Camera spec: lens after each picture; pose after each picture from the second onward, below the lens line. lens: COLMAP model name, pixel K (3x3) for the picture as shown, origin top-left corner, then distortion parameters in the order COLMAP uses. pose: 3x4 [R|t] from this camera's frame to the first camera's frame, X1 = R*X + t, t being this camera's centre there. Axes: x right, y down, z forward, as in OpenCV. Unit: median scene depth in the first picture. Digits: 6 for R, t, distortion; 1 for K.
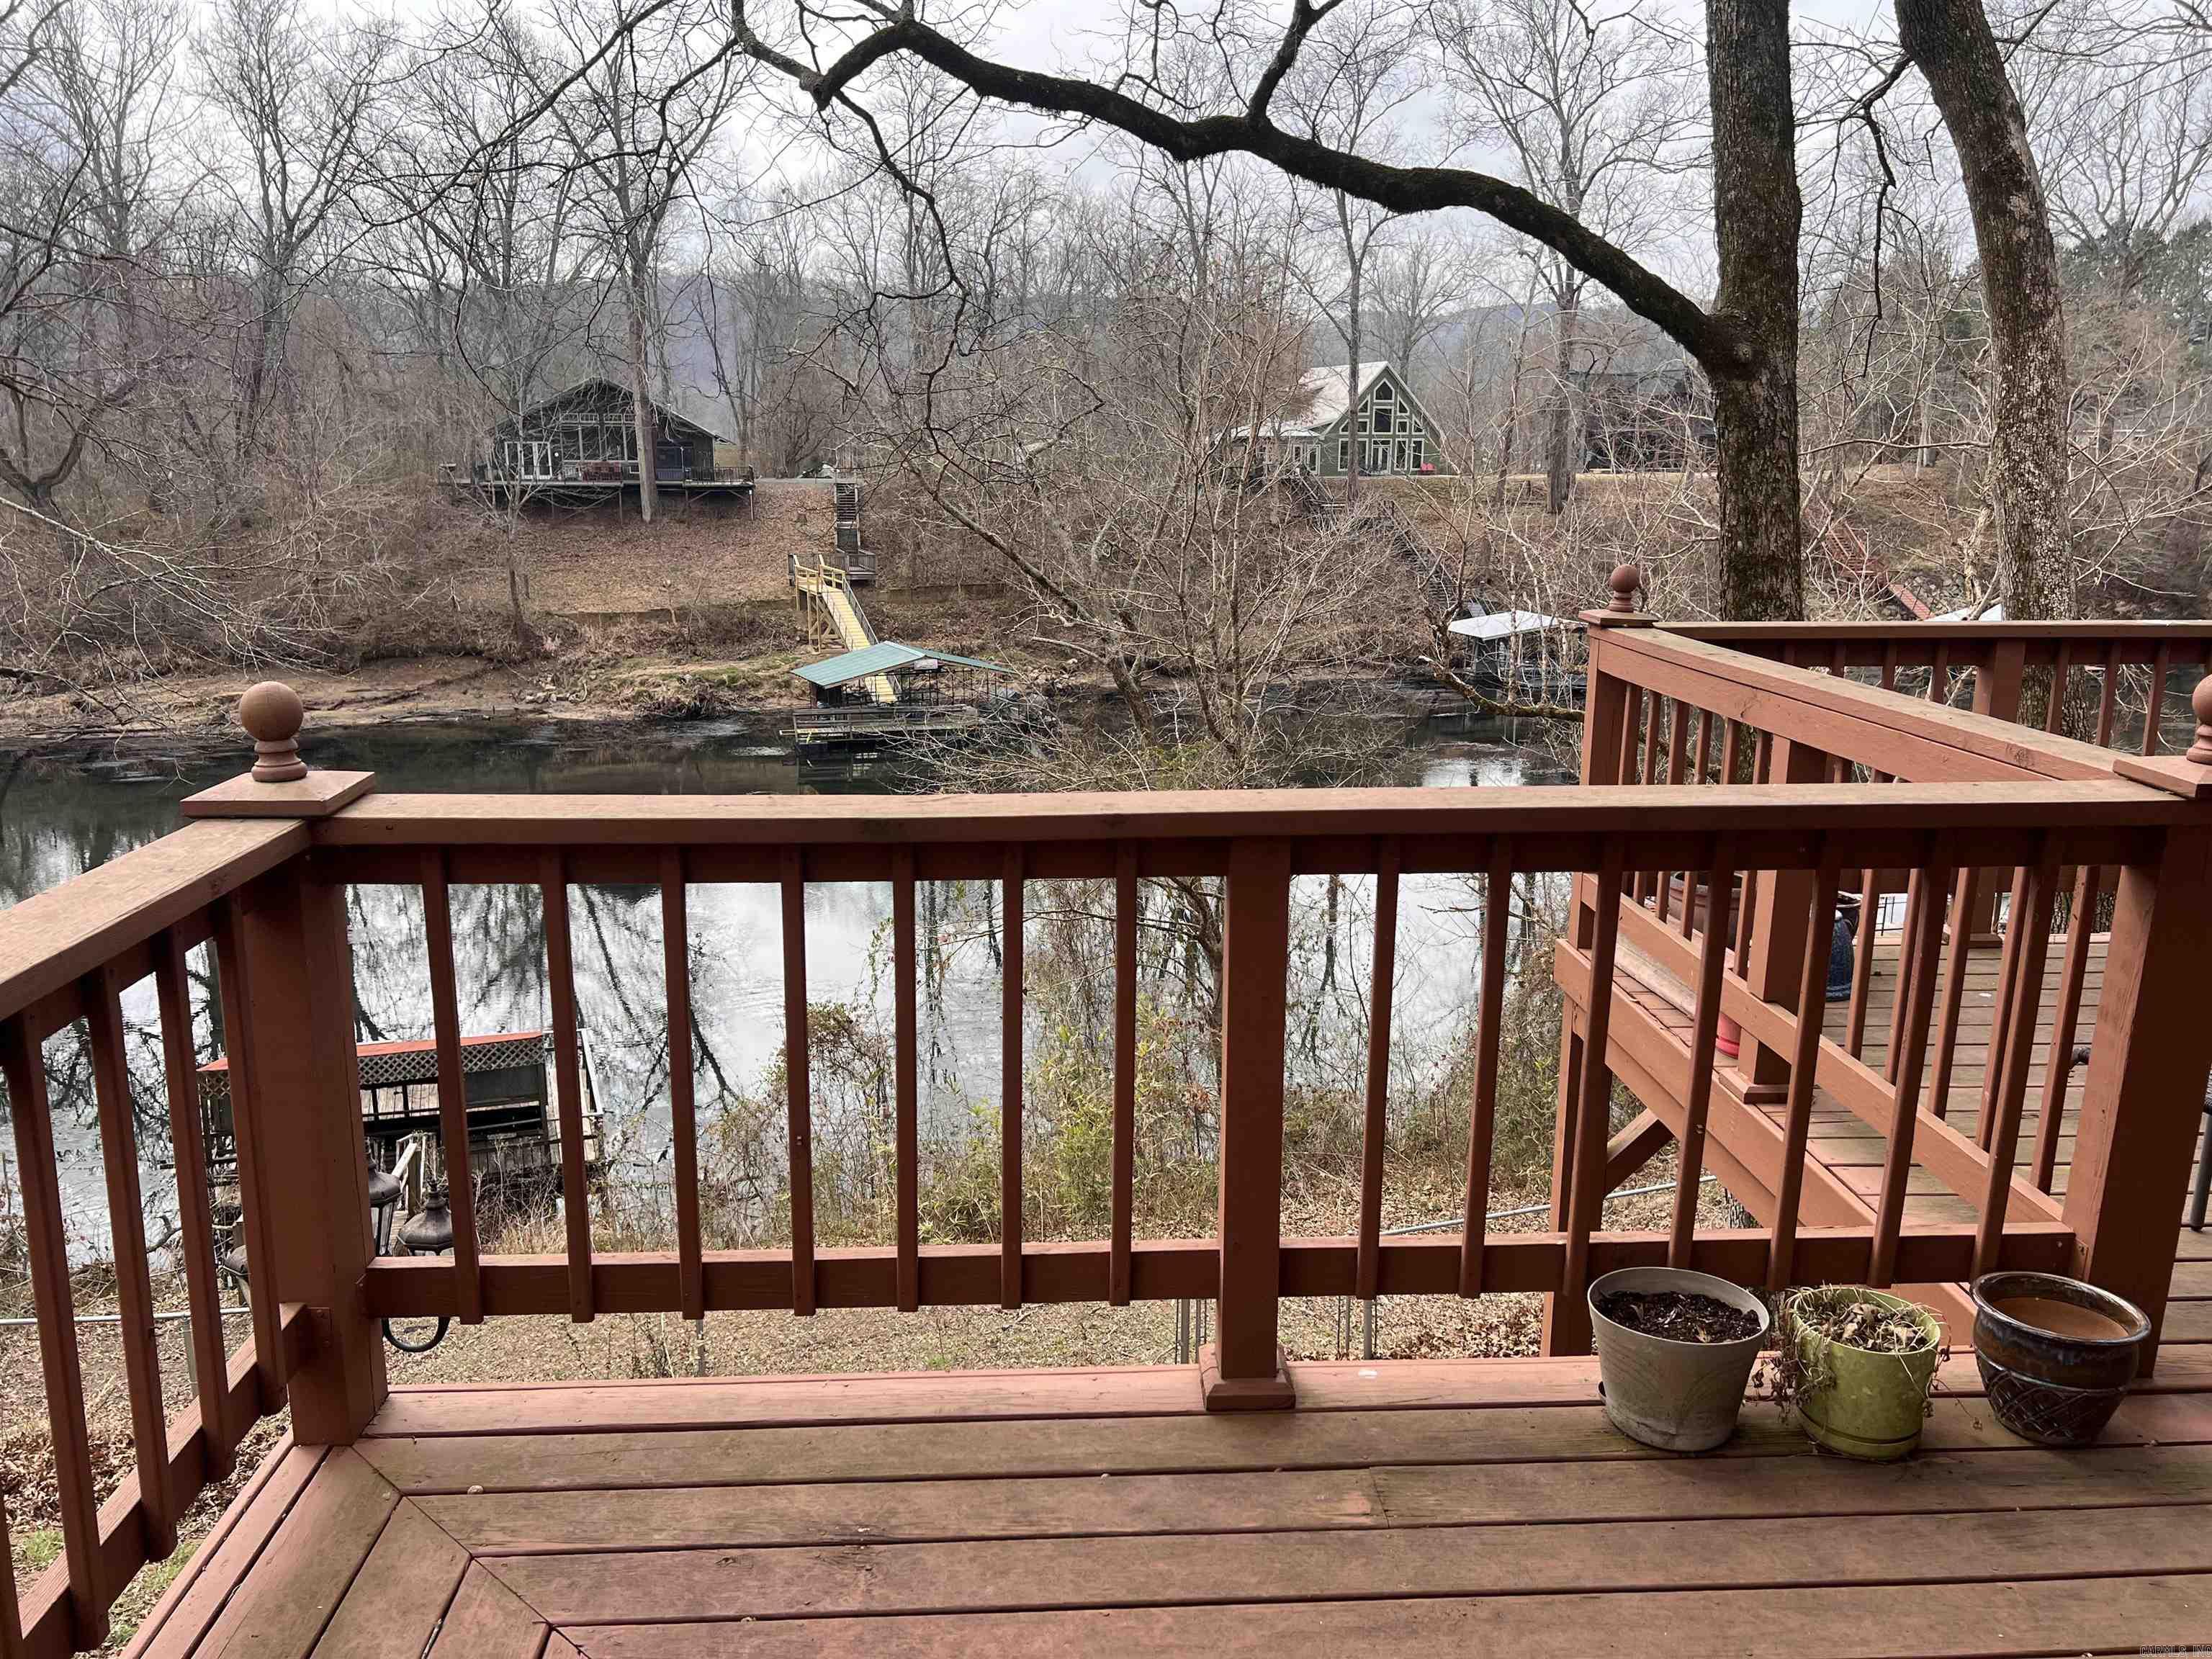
lens RADIAL K [[1687.8, 0, 1107.8], [0, 1687.8, 821.6], [0, 0, 1]] dist [0.079143, -0.082671]
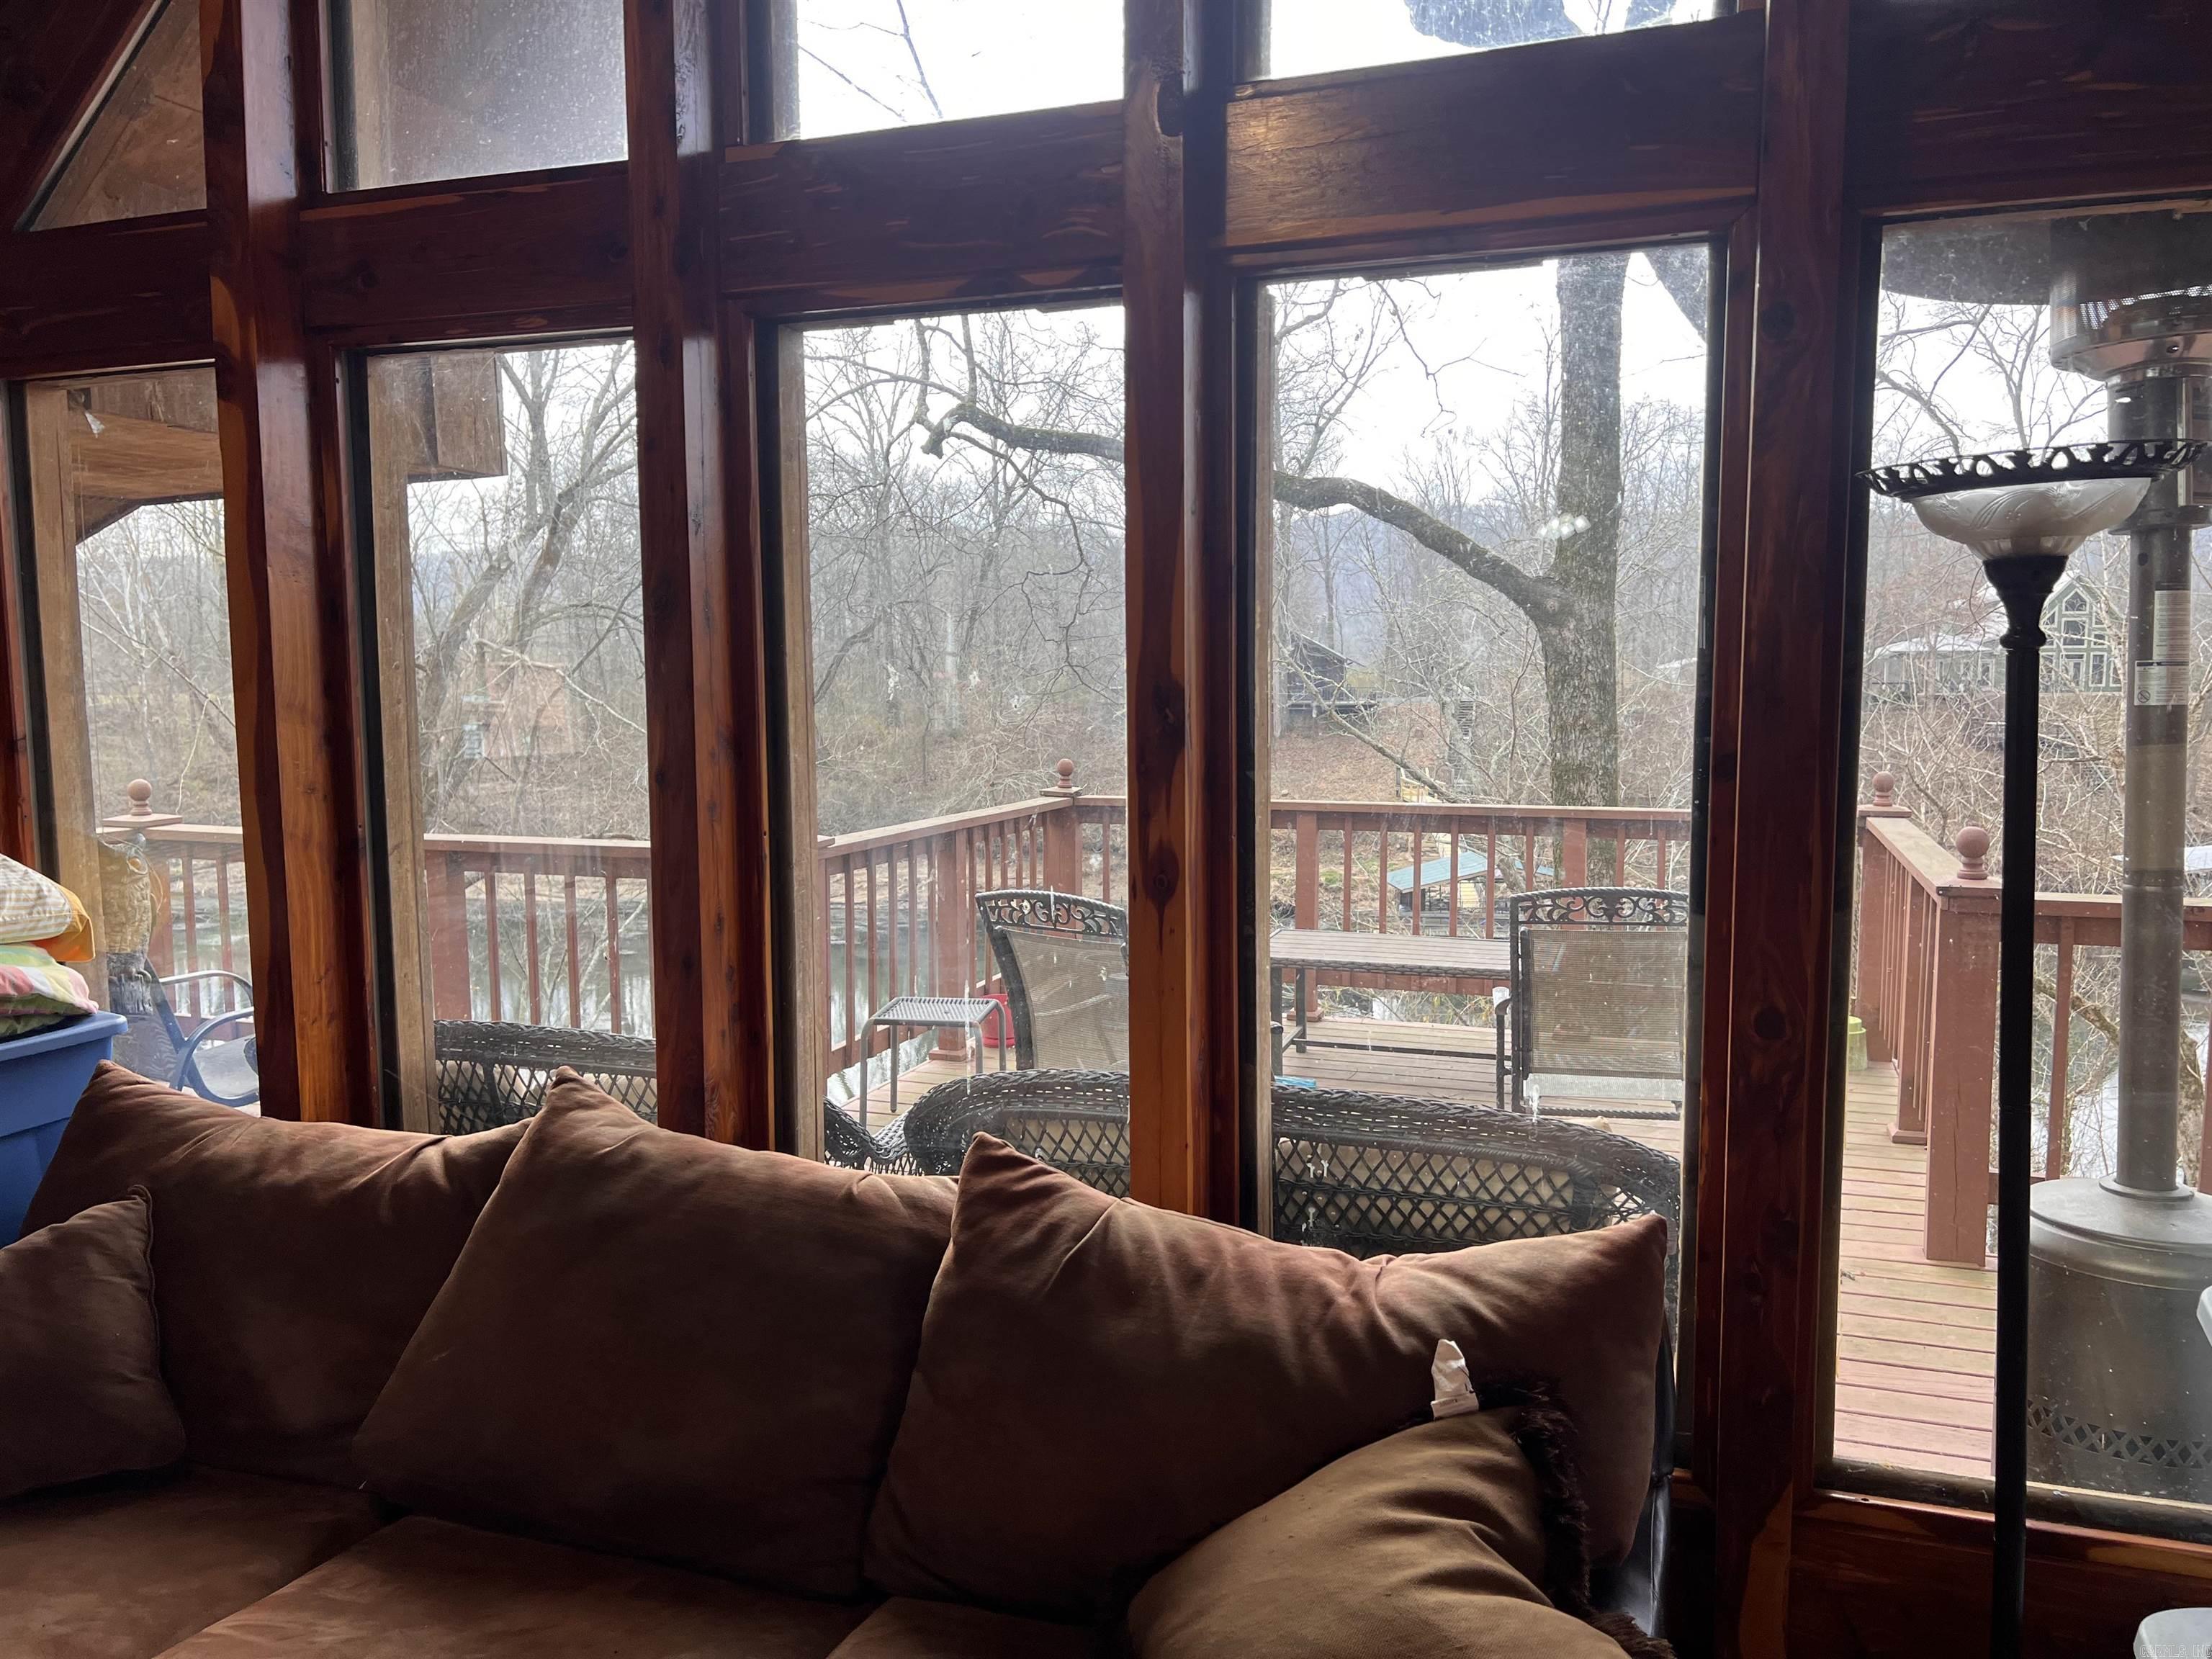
lens RADIAL K [[1687.8, 0, 1120.9], [0, 1687.8, 816.8], [0, 0, 1]] dist [0.079143, -0.082671]
pose [[0.924543, 0.028730, -0.379994, 0.555527], [-0.077007, 0.990668, -0.112460, 0.045843], [0.373217, 0.133236, 0.918127, -0.248784]]
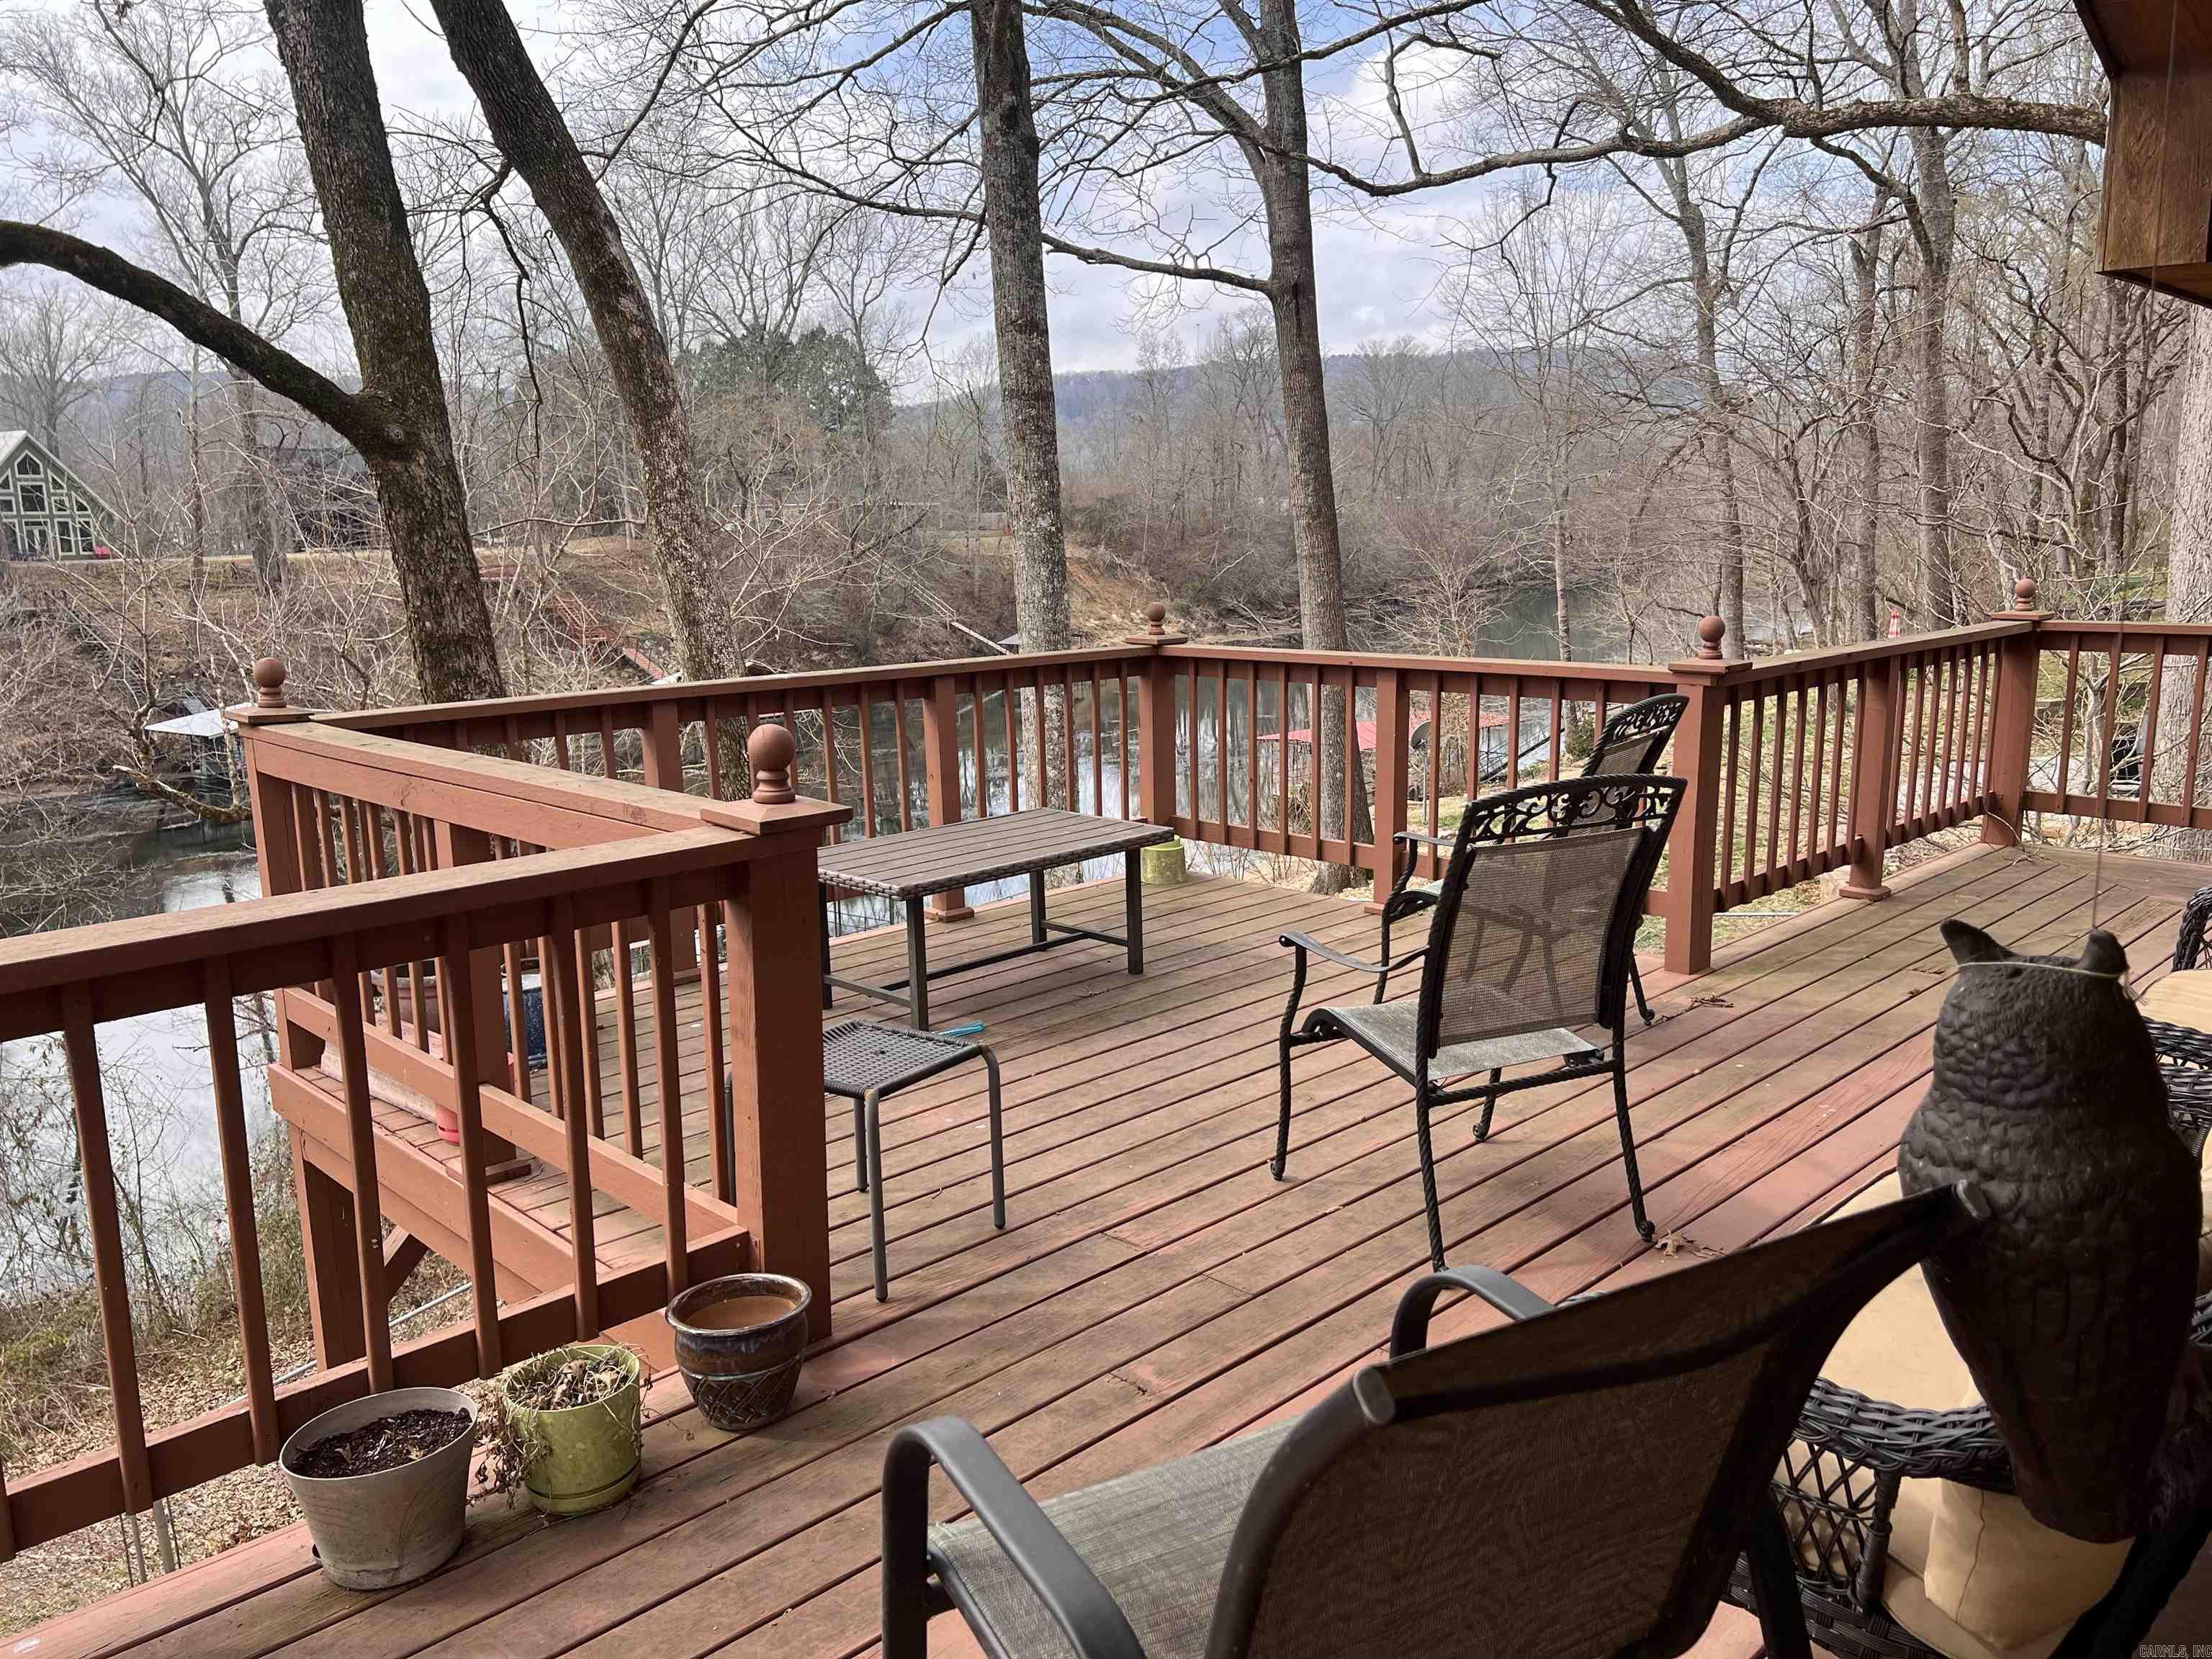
lens RADIAL K [[1687.8, 0, 1125.4], [0, 1687.8, 819.5], [0, 0, 1]] dist [0.079143, -0.082671]
pose [[0.758431, -0.135875, 0.637433, 0.030169], [0.163239, 0.986456, 0.016048, -0.000583], [-0.630980, 0.091883, 0.770338, -0.010453]]
